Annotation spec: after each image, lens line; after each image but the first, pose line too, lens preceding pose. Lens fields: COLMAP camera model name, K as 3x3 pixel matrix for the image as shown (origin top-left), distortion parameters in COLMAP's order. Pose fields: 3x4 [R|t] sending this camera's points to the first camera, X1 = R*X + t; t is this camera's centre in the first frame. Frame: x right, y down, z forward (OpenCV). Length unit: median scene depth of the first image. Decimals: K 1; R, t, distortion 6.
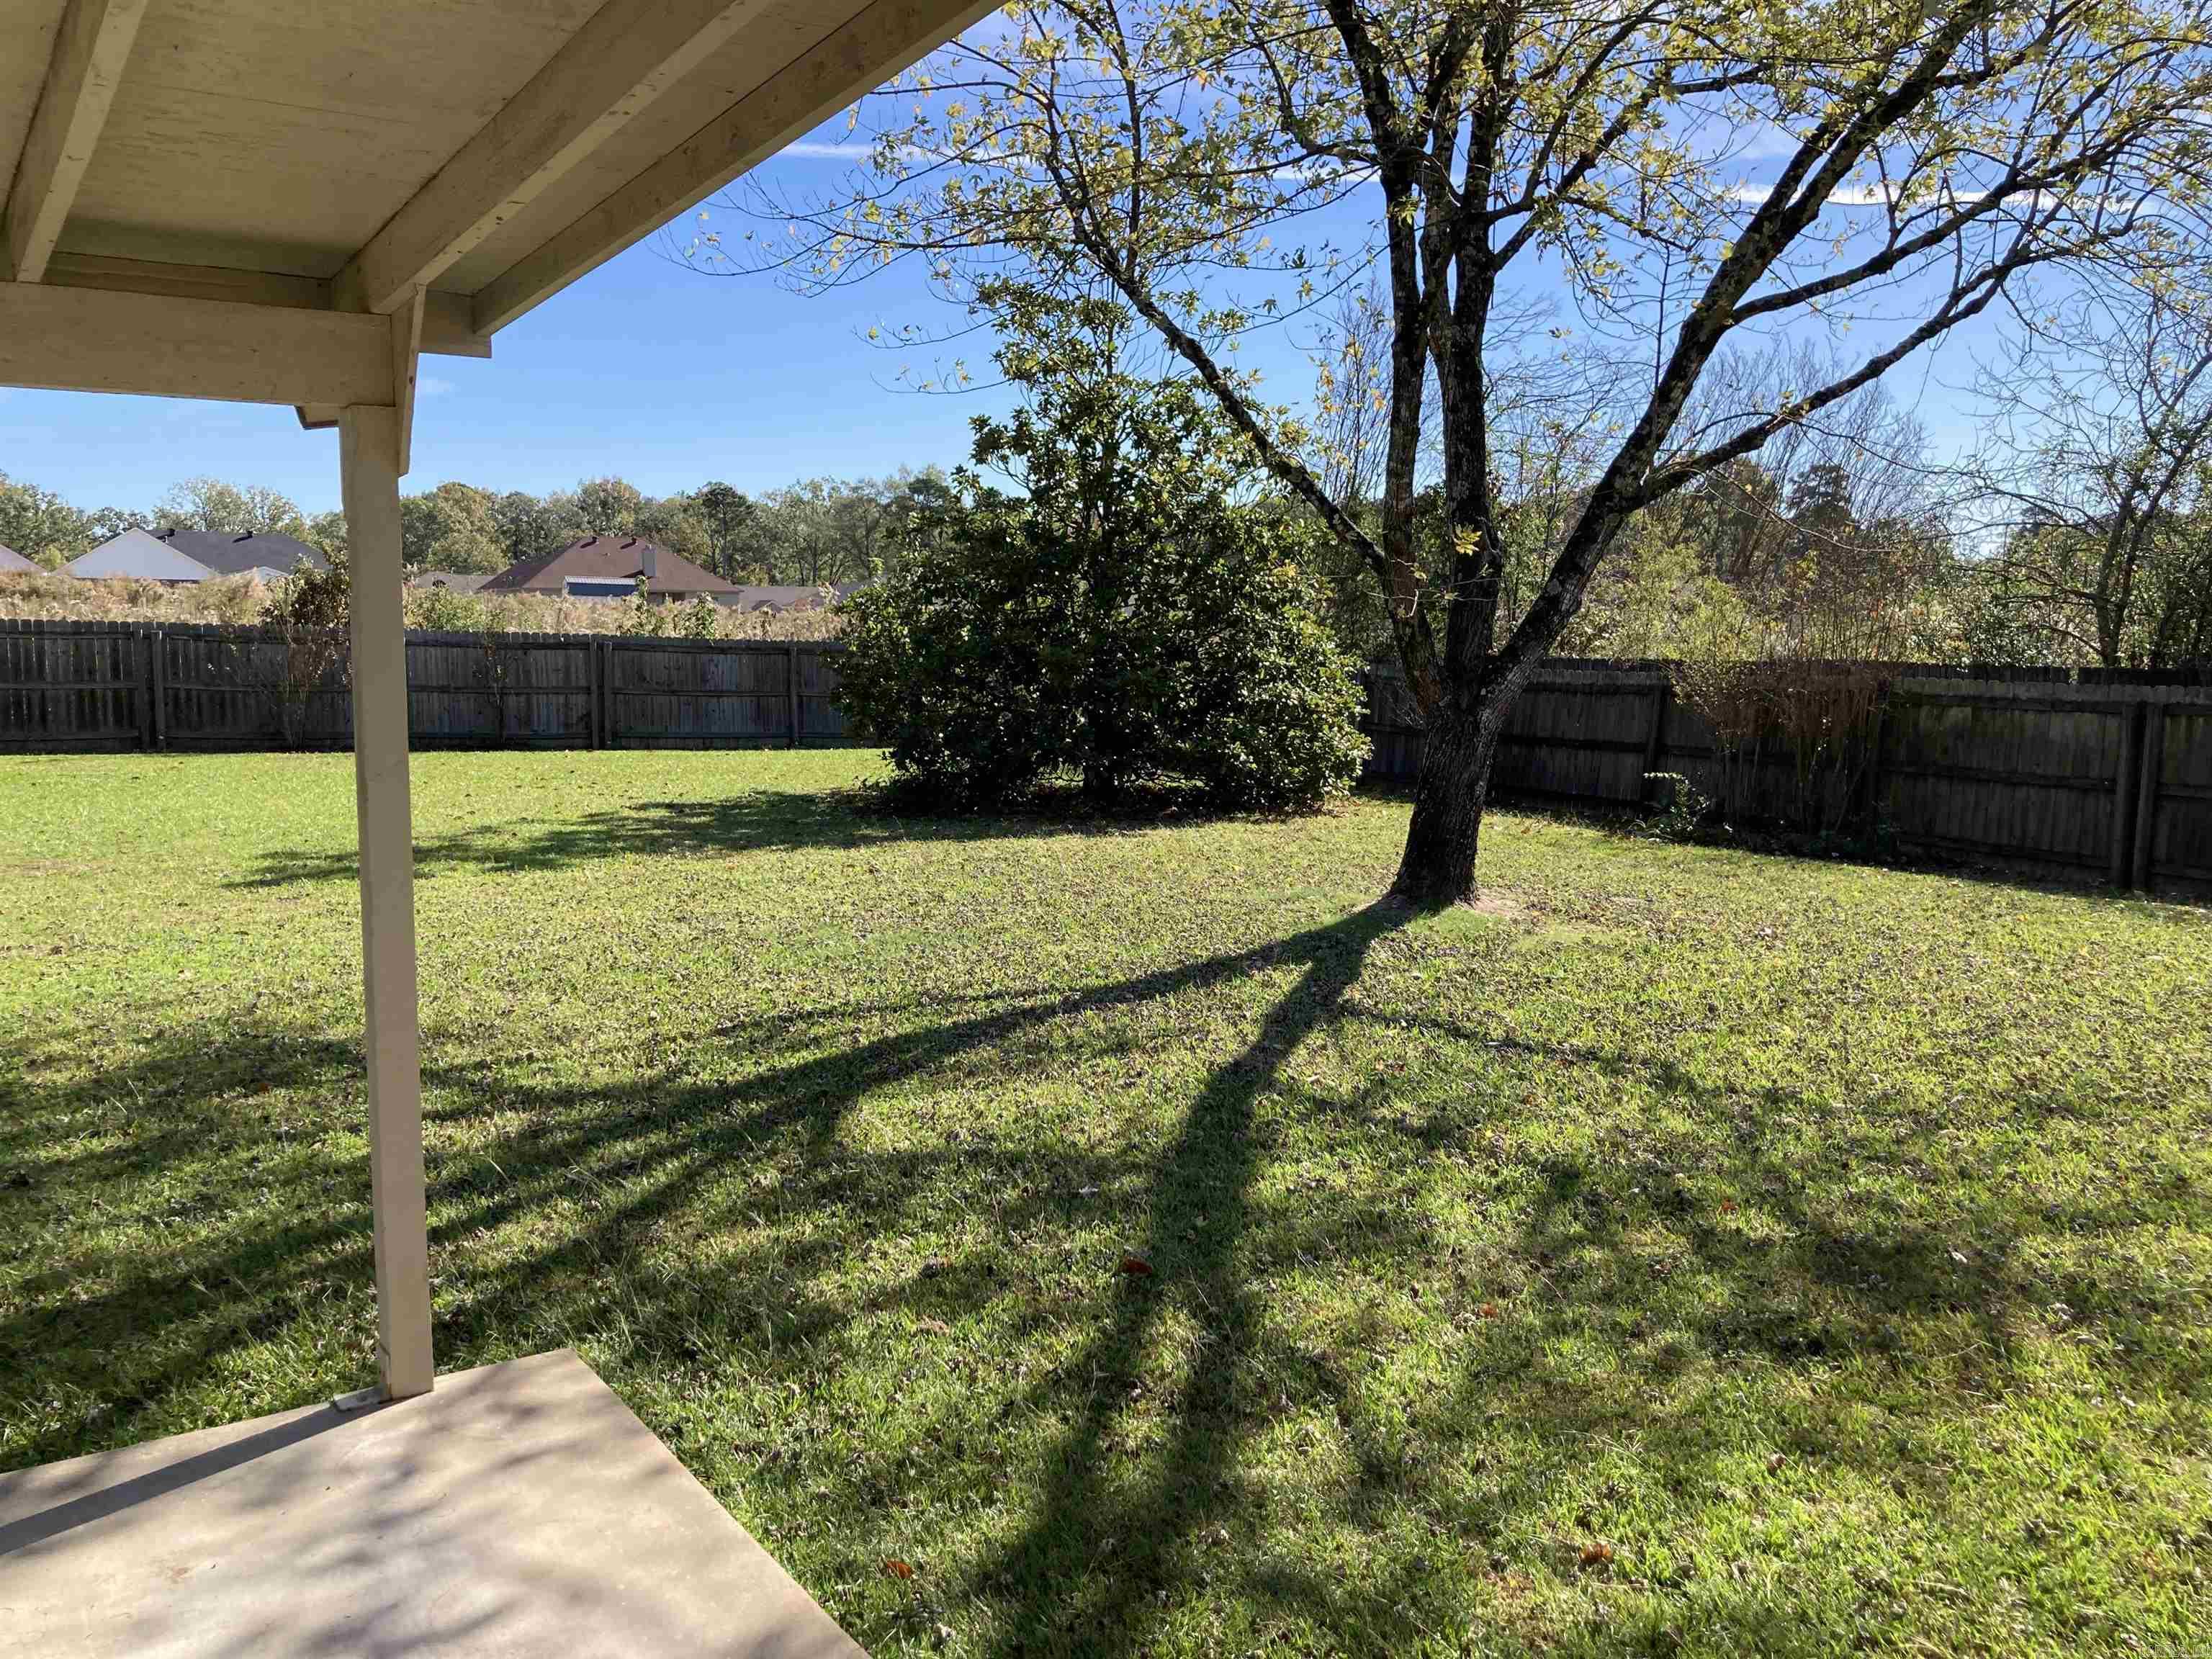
lens RADIAL K [[1776.2, 0, 1096.9], [0, 1776.2, 828.5], [0, 0, 1]] dist [0.005277, -0.006093]
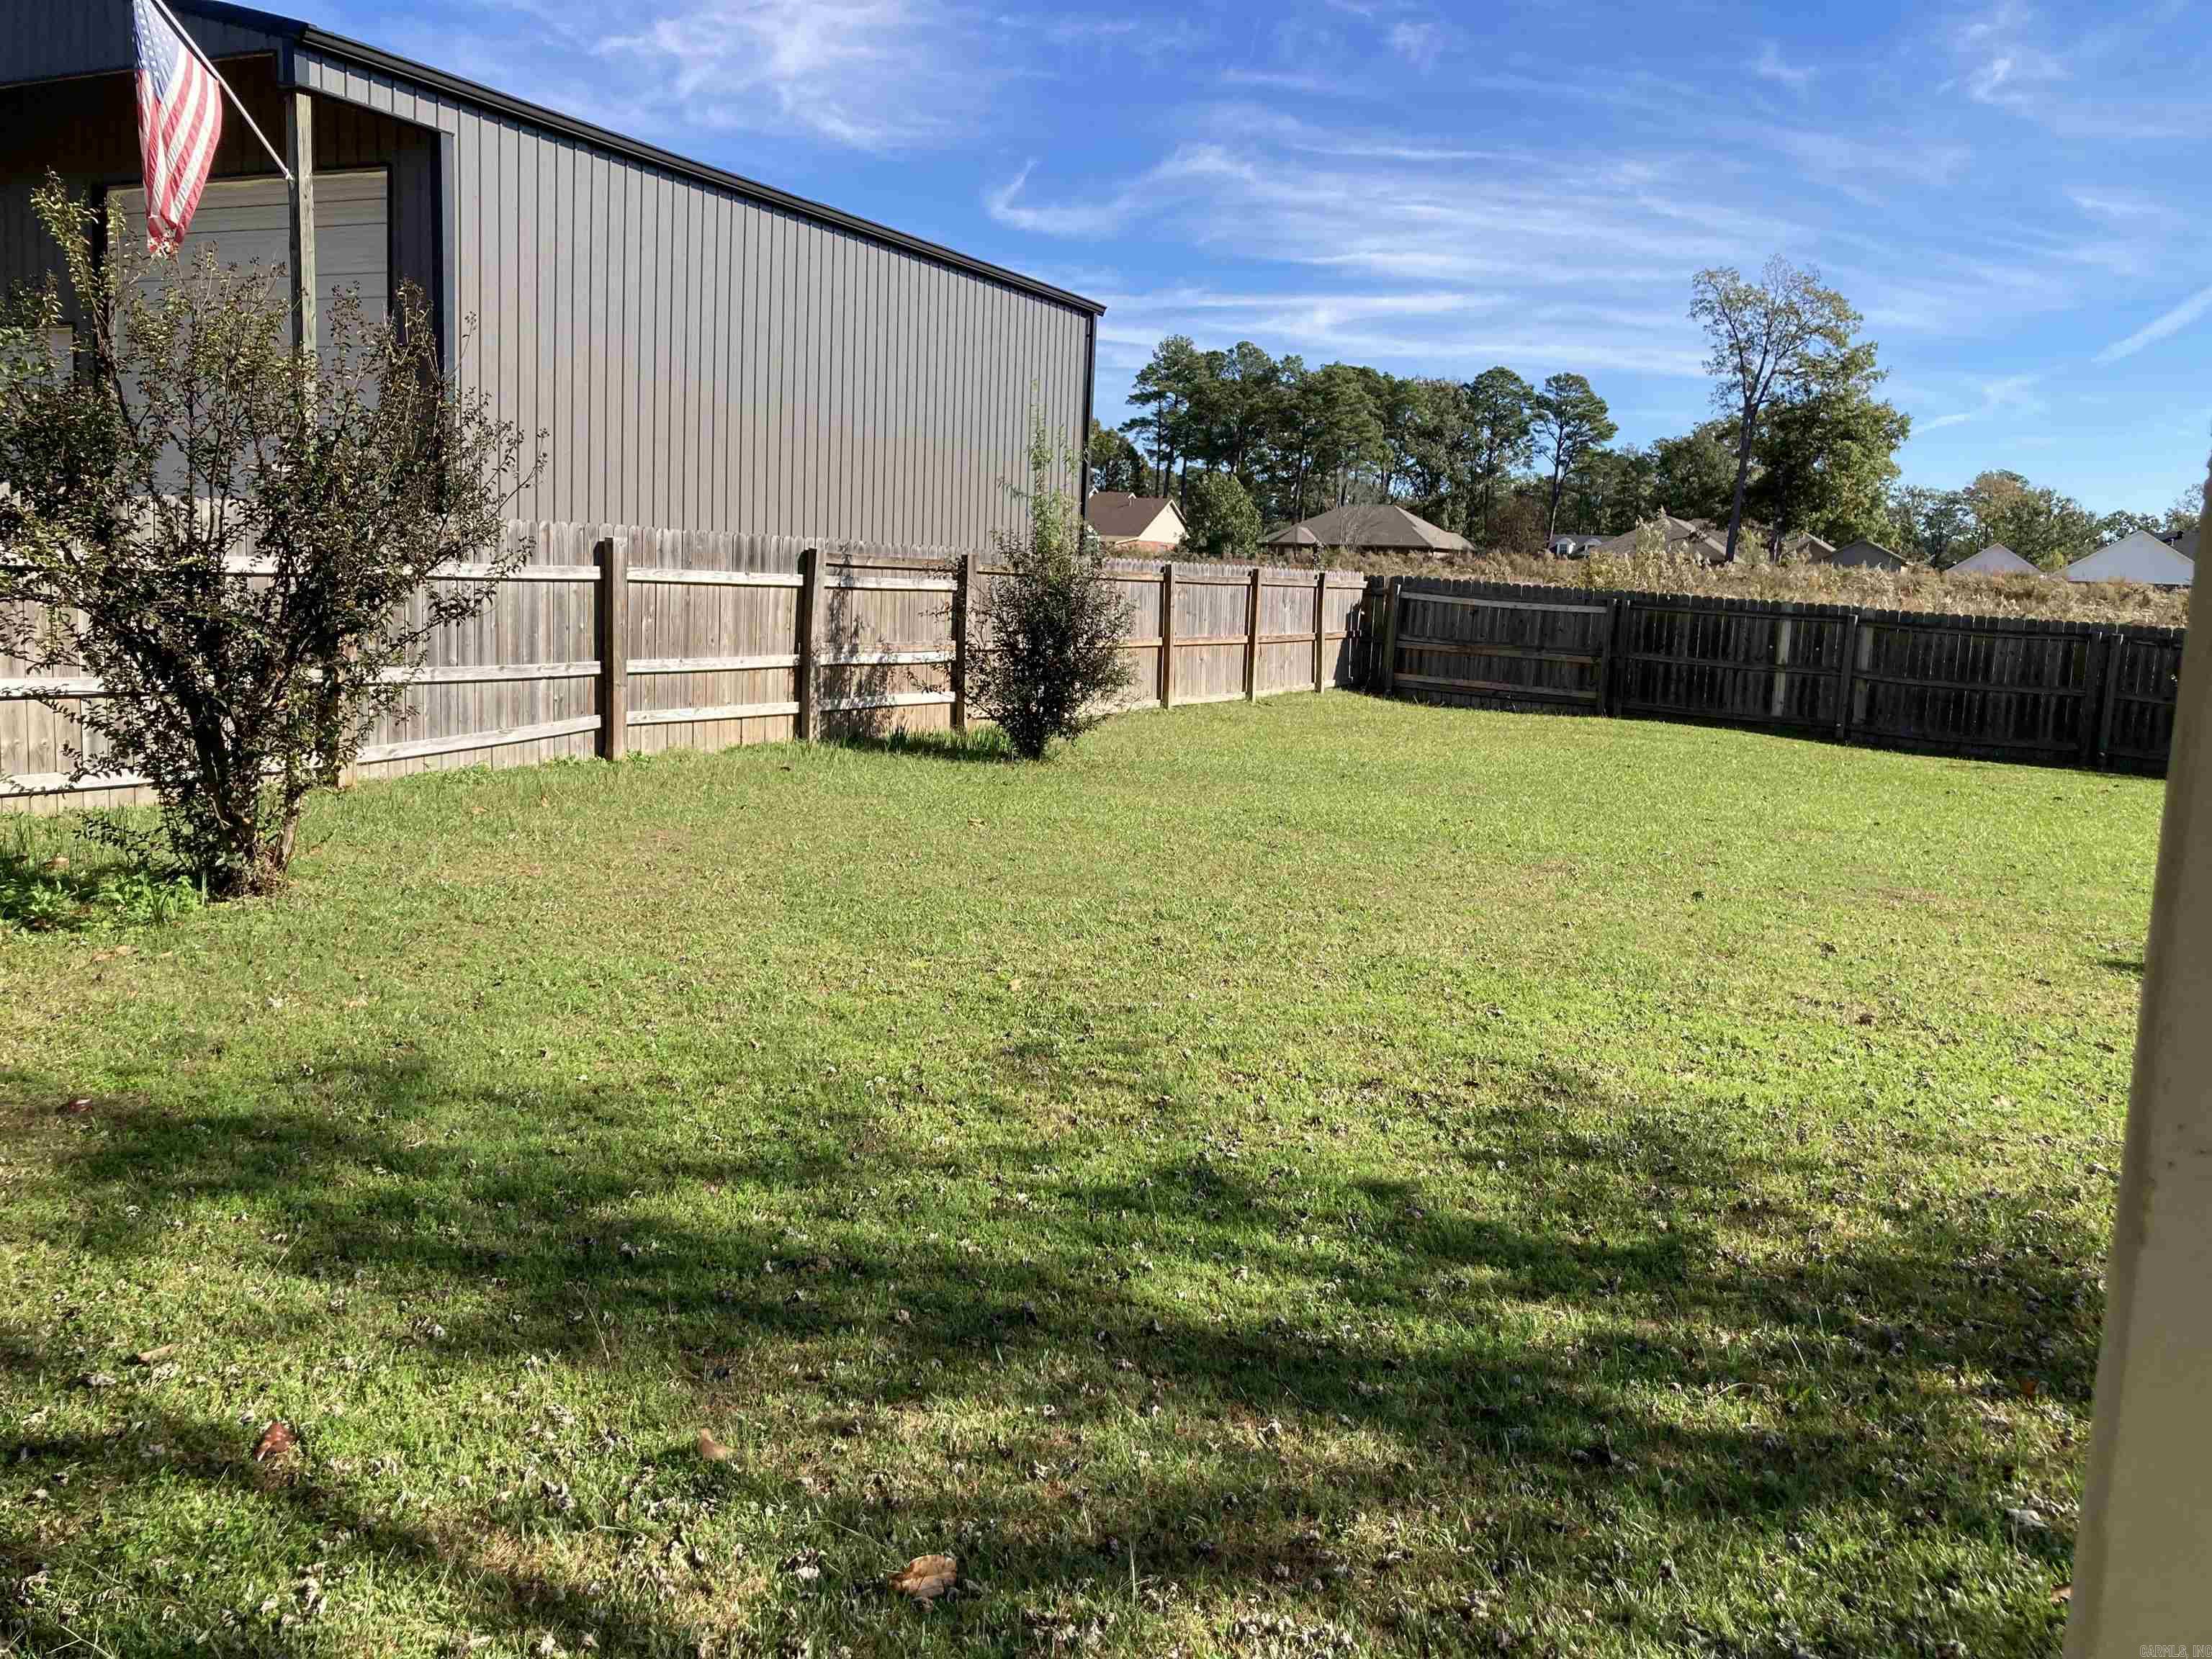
lens RADIAL K [[1776.2, 0, 1096.9], [0, 1776.2, 828.5], [0, 0, 1]] dist [0.005277, -0.006093]
pose [[0.525856, 0.139175, -0.839110, -0.043745], [-0.141597, 0.987081, 0.074981, -0.010841], [0.838705, 0.079386, 0.538769, 0.110554]]
